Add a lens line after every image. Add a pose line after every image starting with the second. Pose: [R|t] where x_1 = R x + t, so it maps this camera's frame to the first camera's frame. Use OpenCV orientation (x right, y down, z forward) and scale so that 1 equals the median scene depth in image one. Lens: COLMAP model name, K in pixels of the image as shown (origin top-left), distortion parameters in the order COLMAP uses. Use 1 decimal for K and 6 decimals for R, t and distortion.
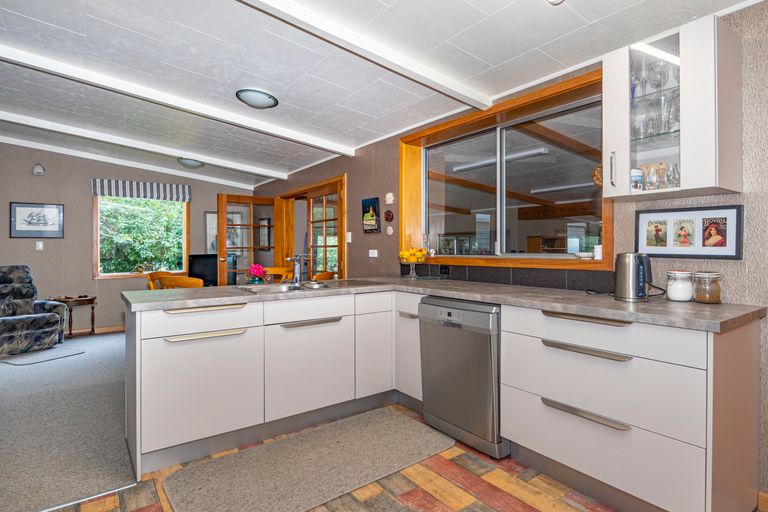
lens RADIAL K [[395.8, 0, 380.7], [0, 395.8, 253.2], [0, 0, 1]] dist [0.001702, 0.000473]
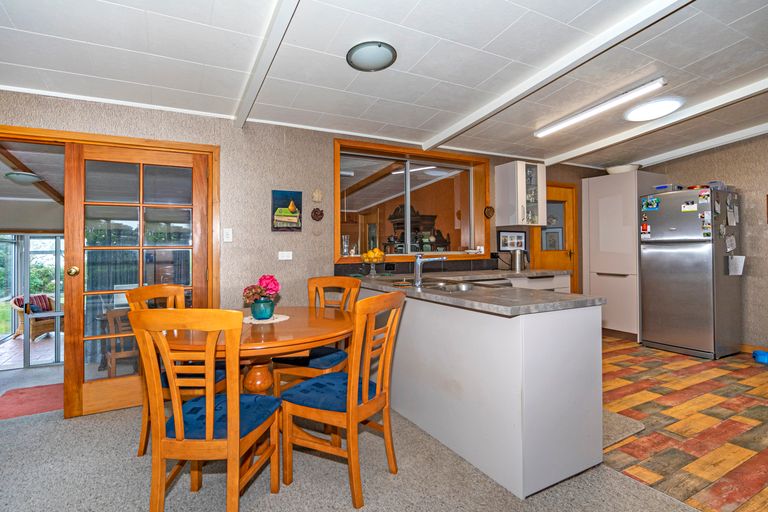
lens RADIAL K [[395.8, 0, 380.7], [0, 395.8, 253.2], [0, 0, 1]] dist [0.001702, 0.000473]
pose [[0.139987, -0.018142, 0.989987, -0.858905], [0.012113, 0.999789, 0.016609, -0.016454], [-0.990079, 0.009667, 0.140178, 0.699645]]
